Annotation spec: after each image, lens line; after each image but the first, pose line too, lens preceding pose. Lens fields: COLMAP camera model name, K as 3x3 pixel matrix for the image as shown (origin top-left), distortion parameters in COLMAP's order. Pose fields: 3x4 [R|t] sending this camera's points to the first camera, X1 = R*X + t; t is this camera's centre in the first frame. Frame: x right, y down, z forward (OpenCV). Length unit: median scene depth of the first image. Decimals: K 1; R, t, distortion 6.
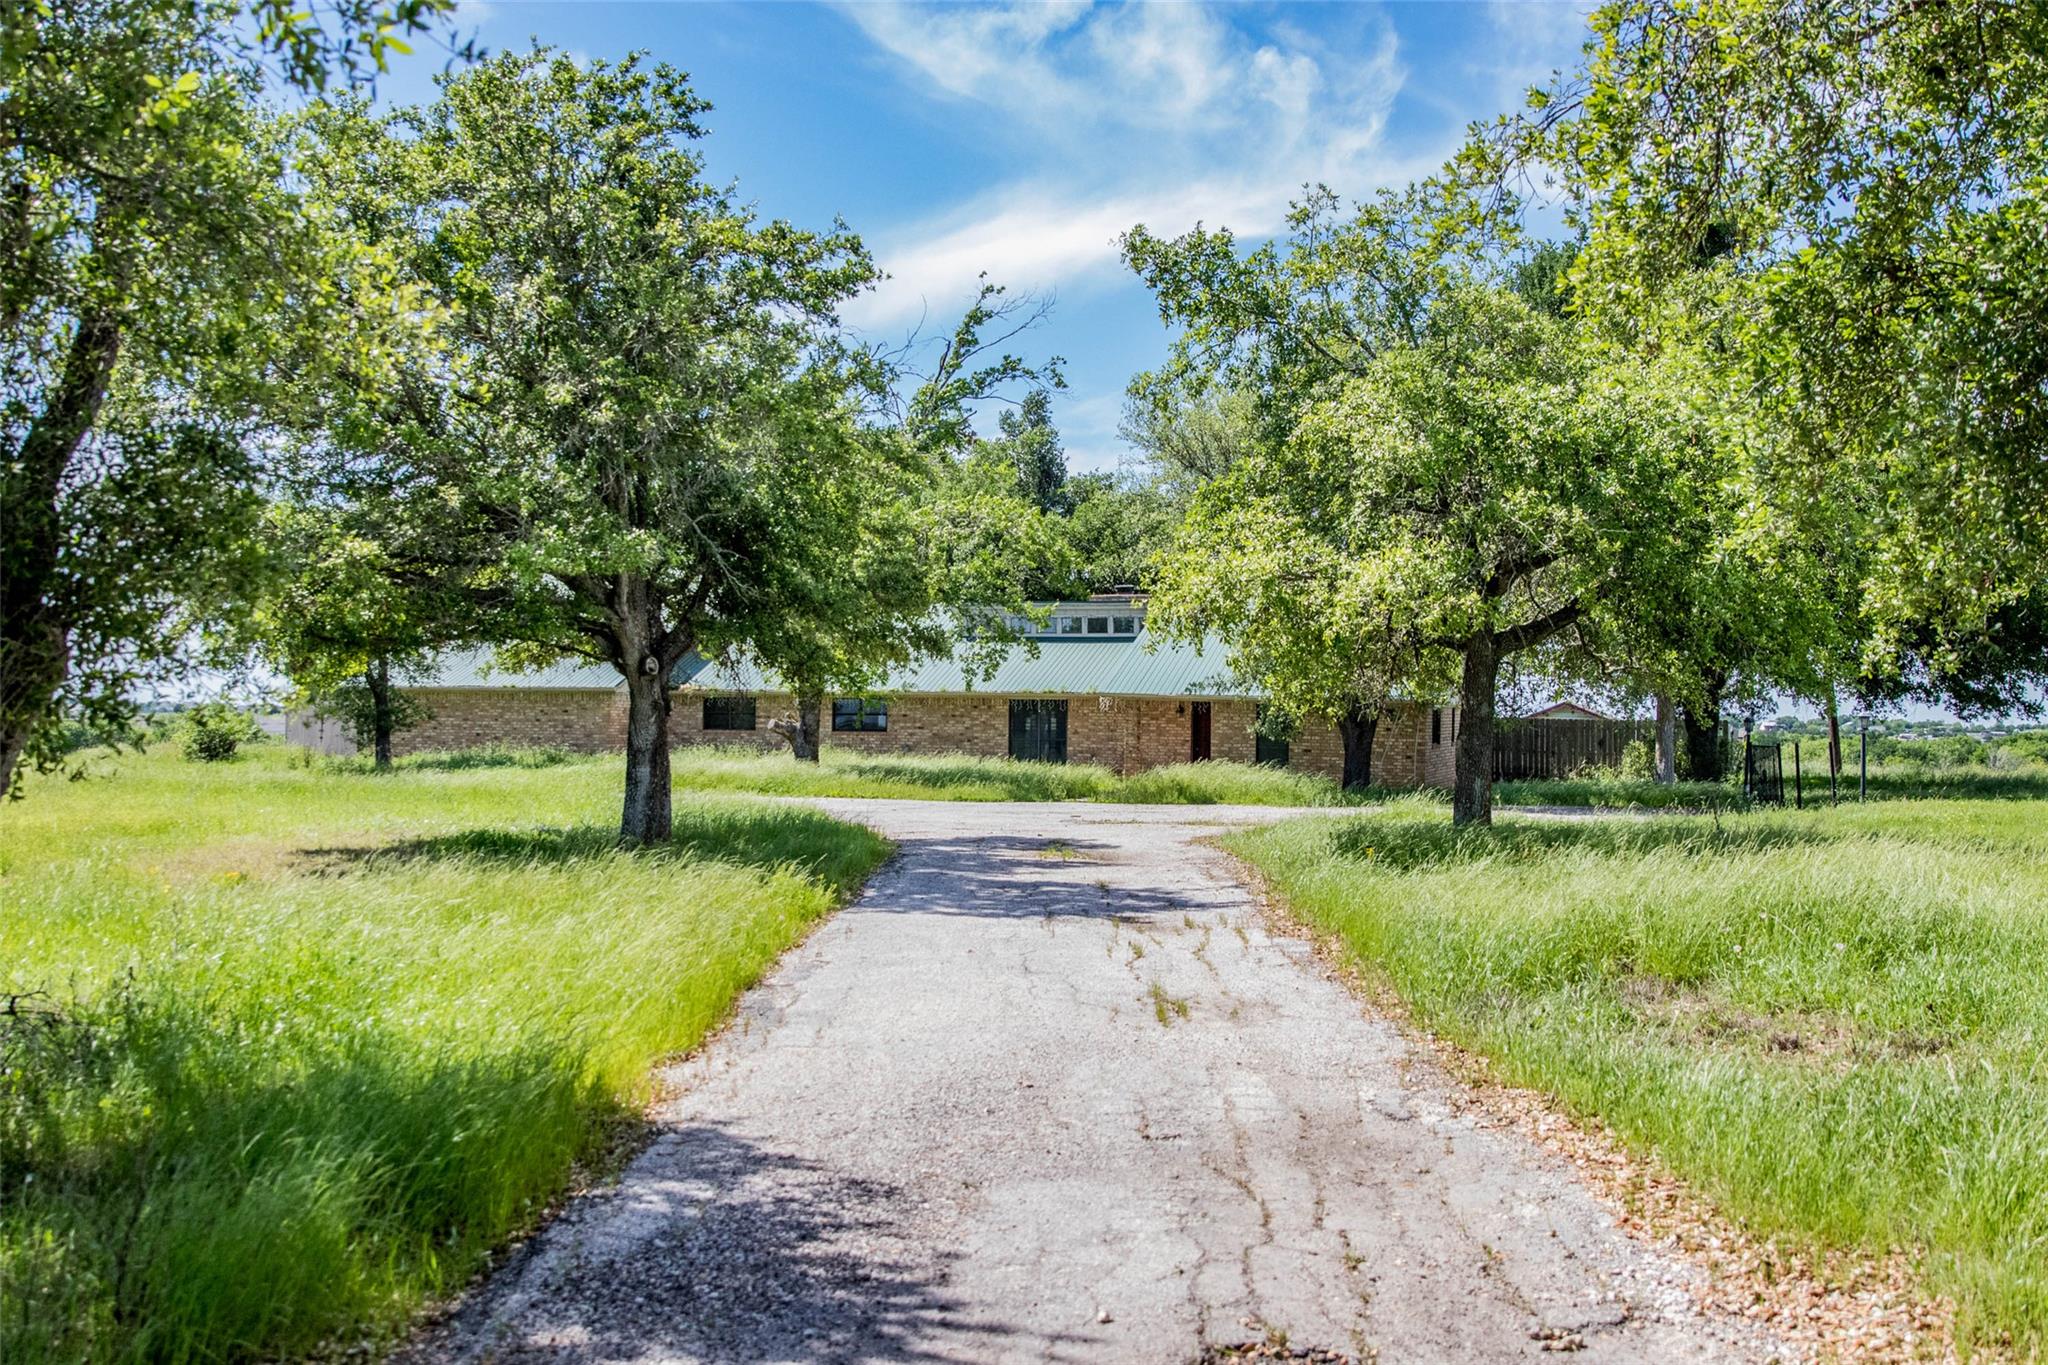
lens RADIAL K [[2287.3, 0, 1014.9], [0, 2287.3, 717.6], [0, 0, 1]] dist [-0.100536, 0.104918]
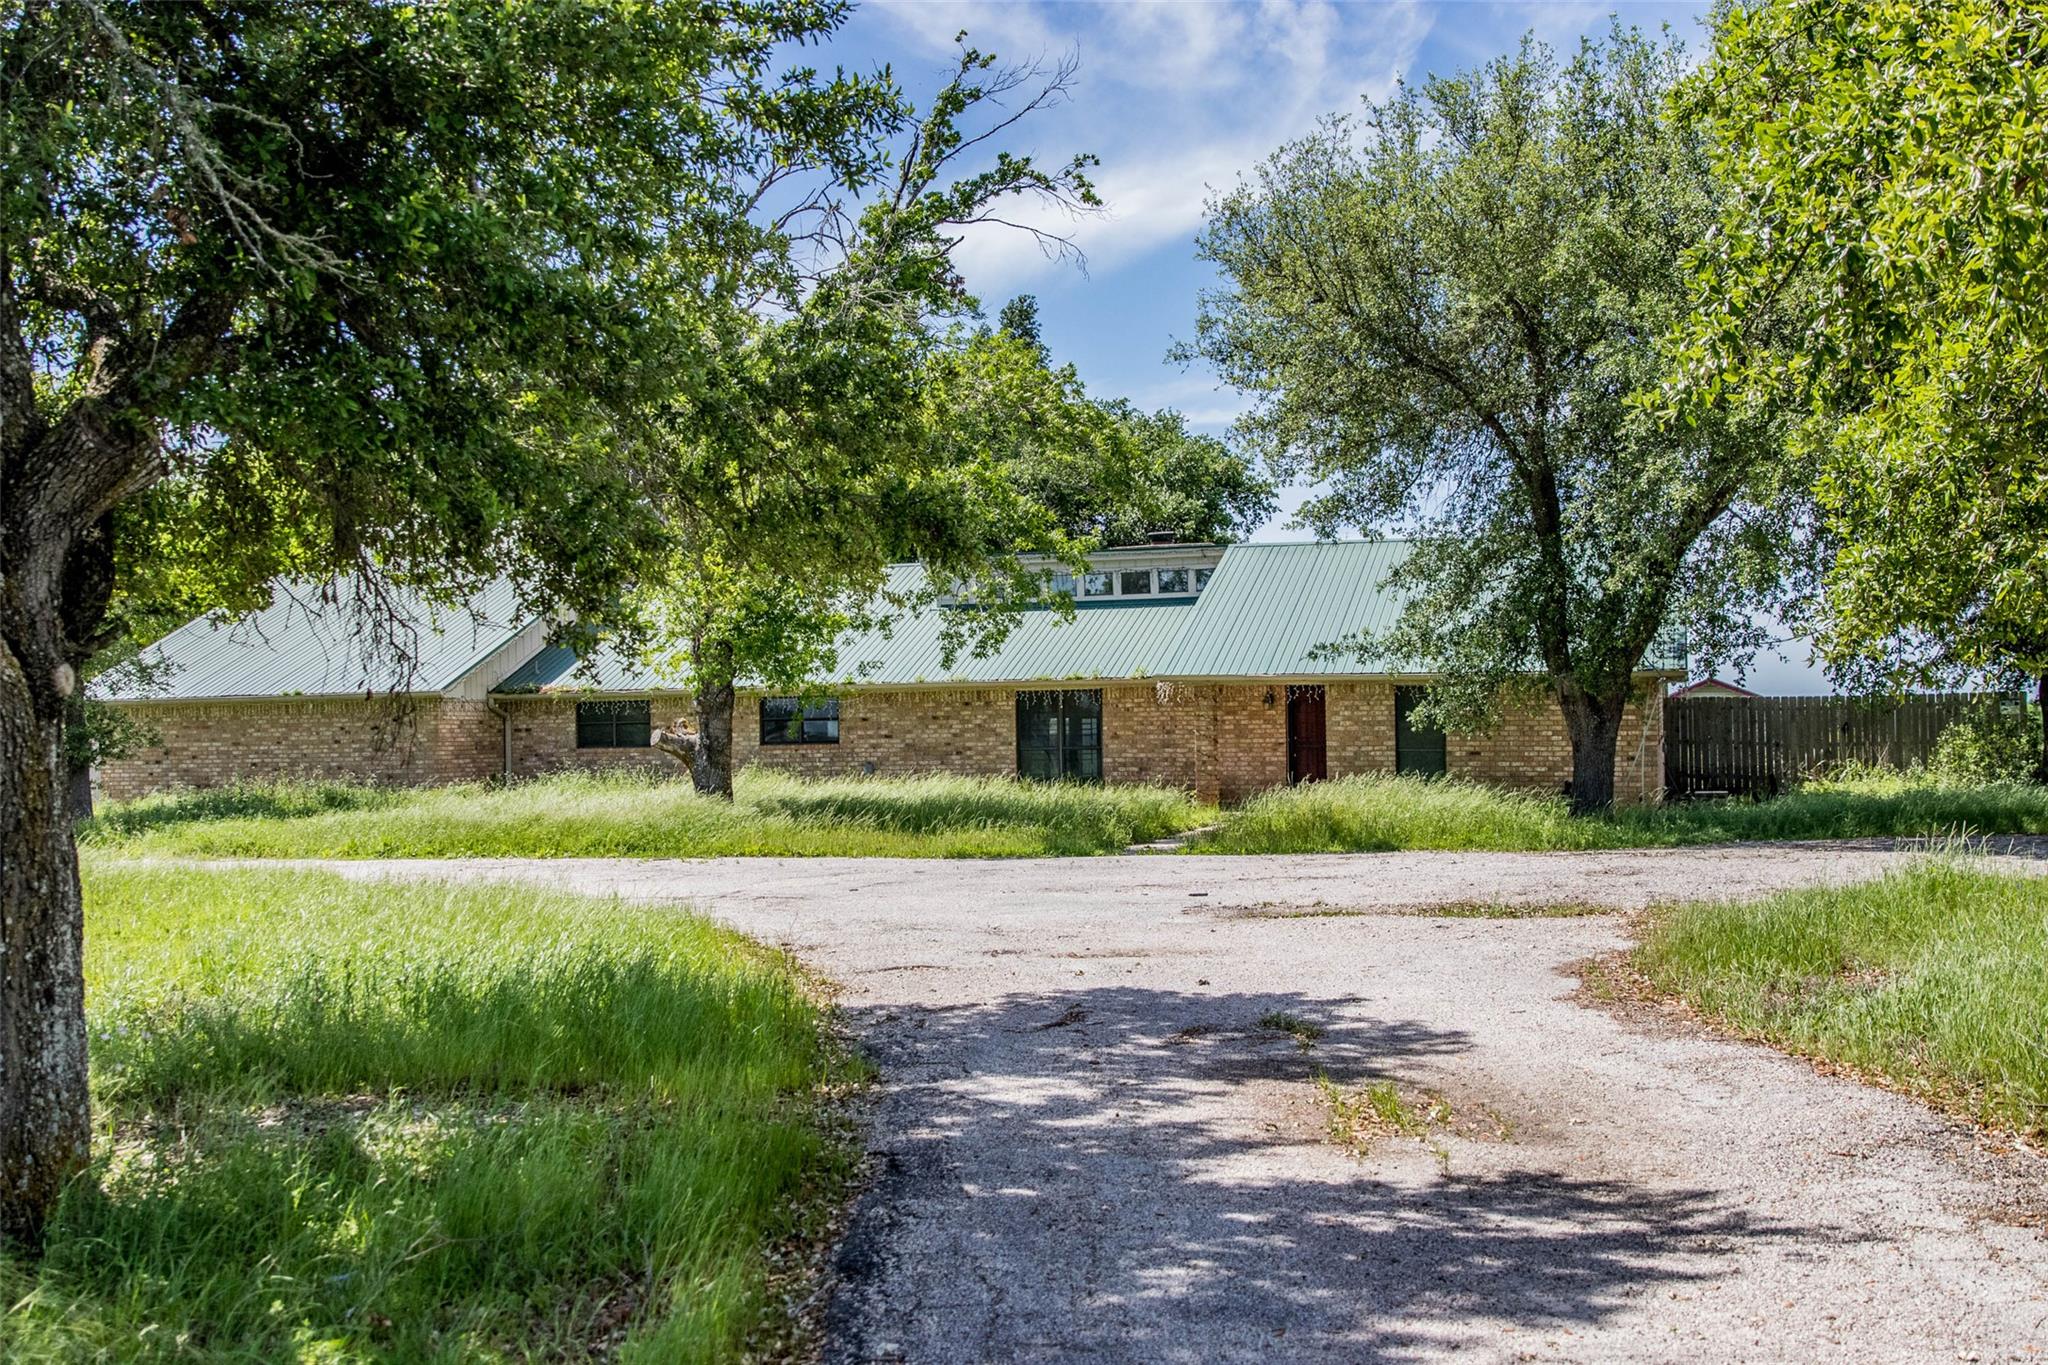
lens RADIAL K [[2287.3, 0, 1014.9], [0, 2287.3, 717.6], [0, 0, 1]] dist [-0.100536, 0.104918]
pose [[0.999536, -0.029872, -0.006010, -0.001726], [0.029863, 0.999553, -0.001501, 0.001063], [0.006052, 0.001321, 0.999981, 0.347222]]
